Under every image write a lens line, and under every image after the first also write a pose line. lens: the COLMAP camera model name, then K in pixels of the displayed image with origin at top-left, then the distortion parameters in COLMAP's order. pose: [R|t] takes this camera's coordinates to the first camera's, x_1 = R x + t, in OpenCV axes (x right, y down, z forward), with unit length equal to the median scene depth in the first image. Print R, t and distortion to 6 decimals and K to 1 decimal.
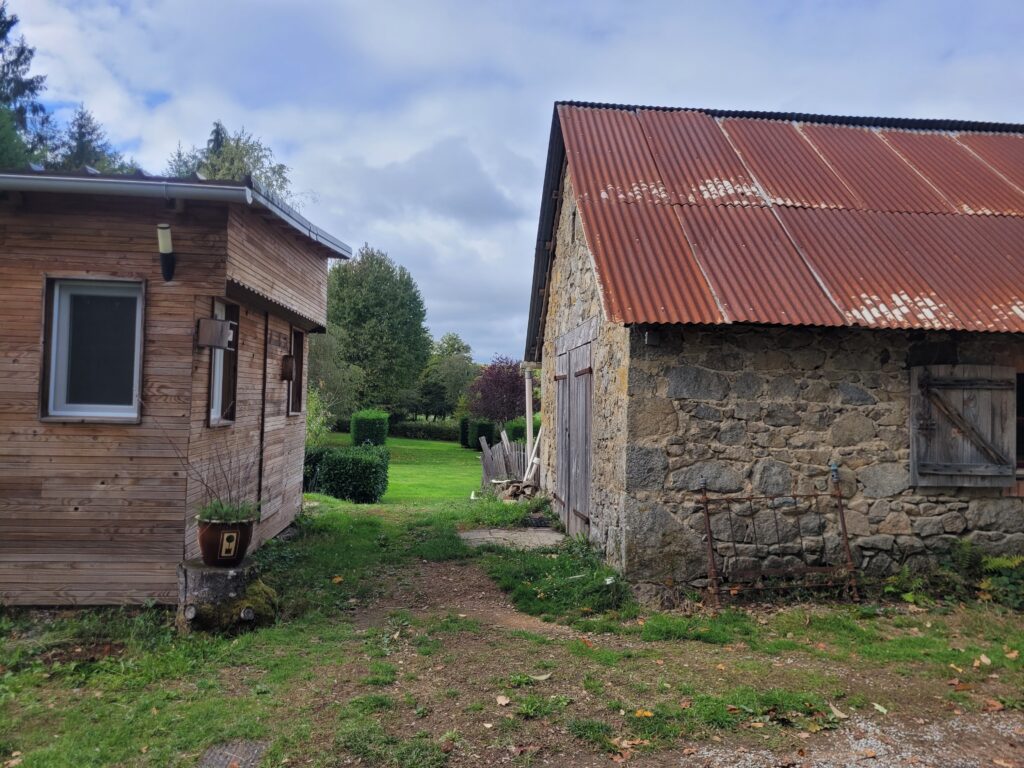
lens RADIAL K [[783.5, 0, 509.0], [0, 783.5, 389.0], [0, 0, 1]] dist [0.043019, -0.030223]
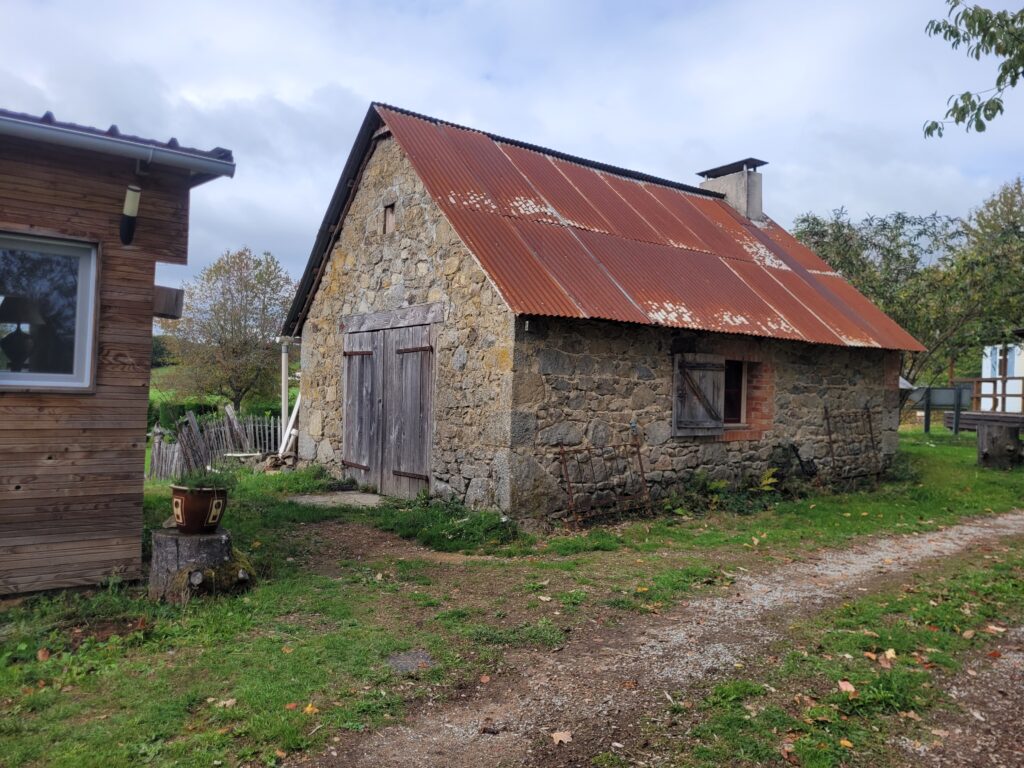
lens RADIAL K [[783.5, 0, 516.6], [0, 783.5, 379.5], [0, 0, 1]] dist [0.043019, -0.030223]
pose [[0.847184, 0.008537, 0.531231, -0.503824], [-0.018499, 0.999739, 0.013434, 0.004704], [-0.530978, -0.021208, 0.847120, -0.063306]]
